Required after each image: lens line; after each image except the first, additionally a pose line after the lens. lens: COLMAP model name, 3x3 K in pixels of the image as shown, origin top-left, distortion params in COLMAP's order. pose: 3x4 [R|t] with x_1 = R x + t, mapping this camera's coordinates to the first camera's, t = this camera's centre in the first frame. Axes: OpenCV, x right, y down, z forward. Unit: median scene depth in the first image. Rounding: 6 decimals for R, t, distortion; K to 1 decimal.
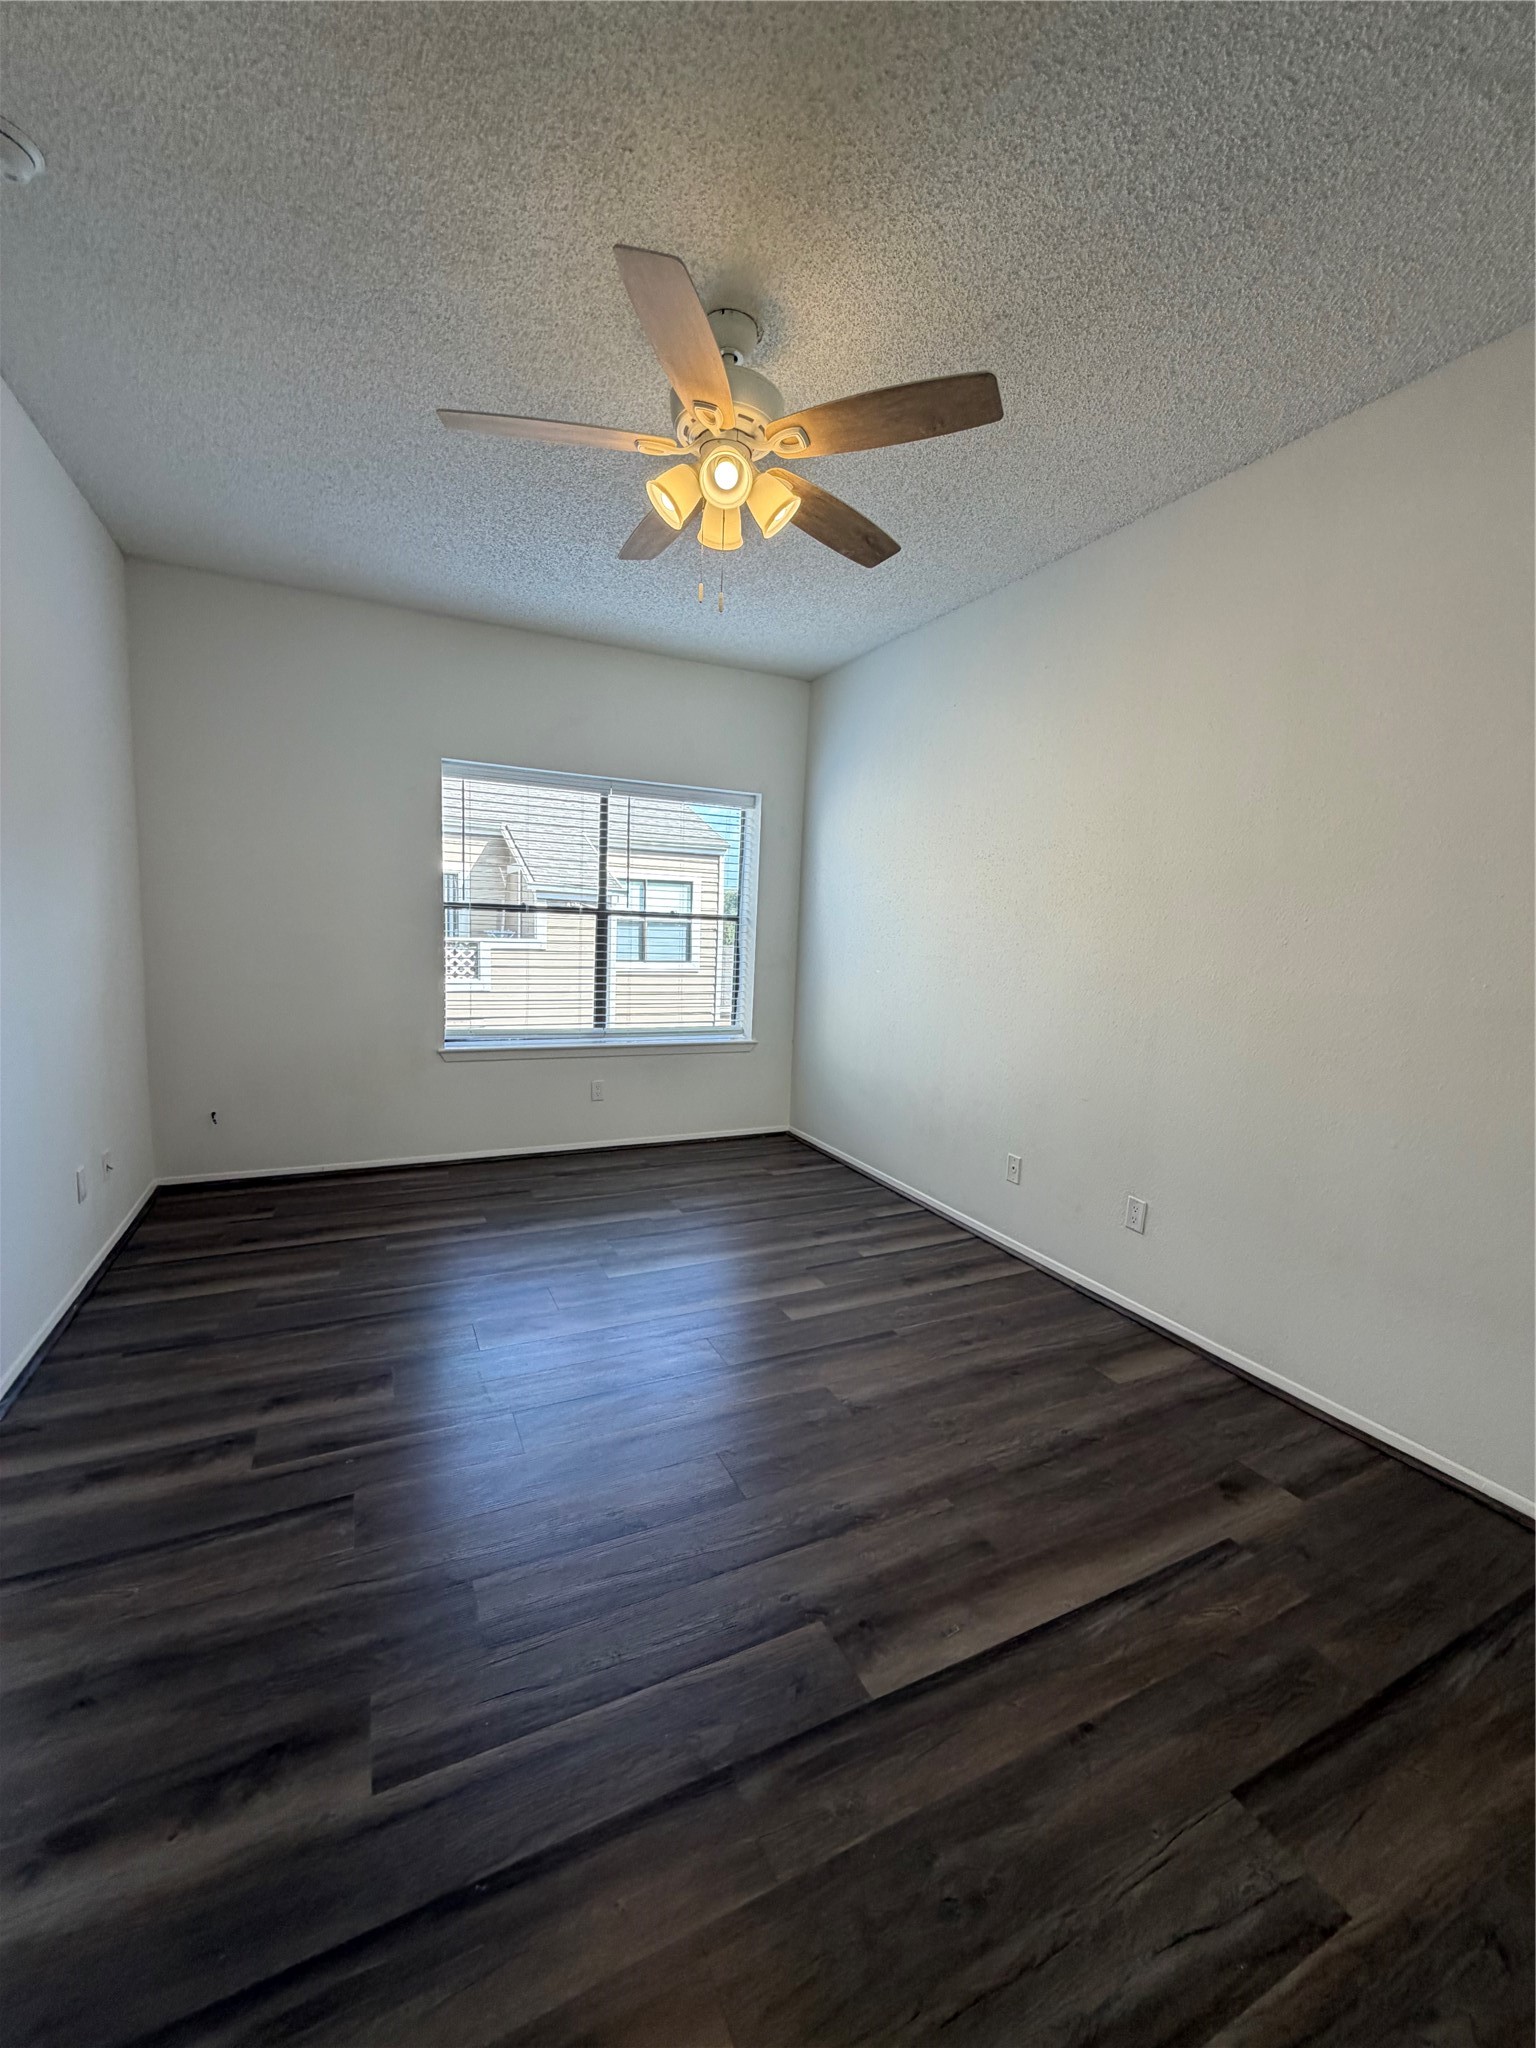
lens RADIAL K [[824.7, 0, 769.3], [0, 824.7, 1022.6], [0, 0, 1]] dist [0.002287, 0.000418]
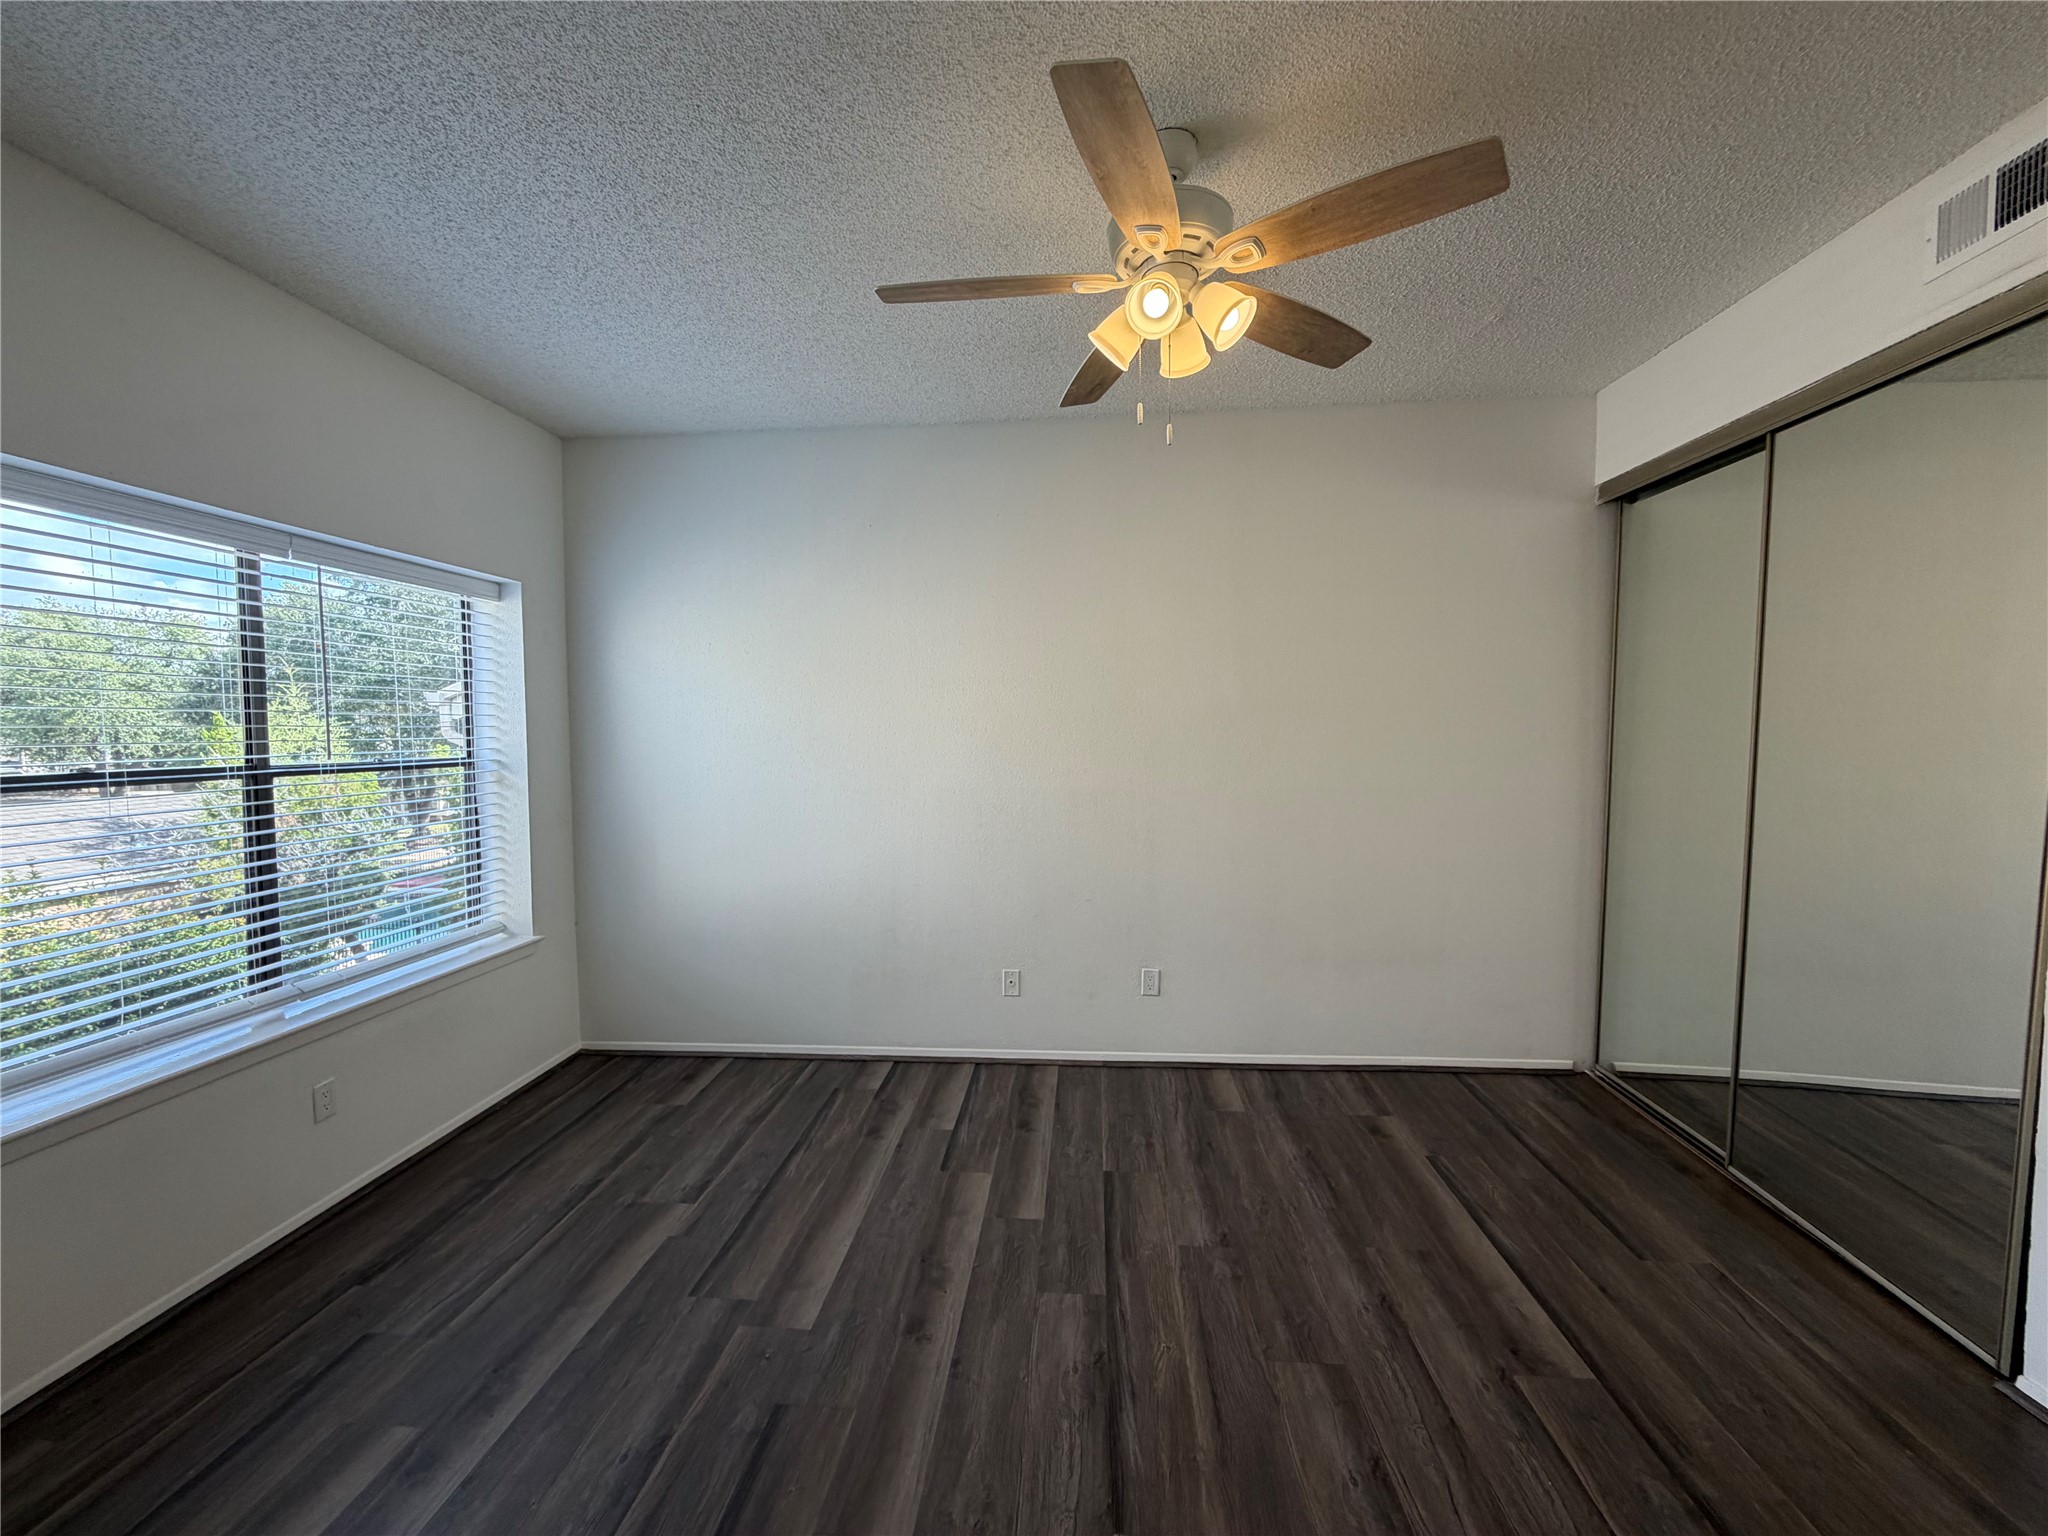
lens RADIAL K [[824.7, 0, 1022.3], [0, 824.7, 770.5], [0, 0, 1]] dist [0.002287, 0.000418]
pose [[0.510703, -0.088923, 0.855146, -0.716311], [0.134520, 0.990651, 0.022677, -0.140679], [-0.849168, 0.103454, 0.517891, 0.531421]]
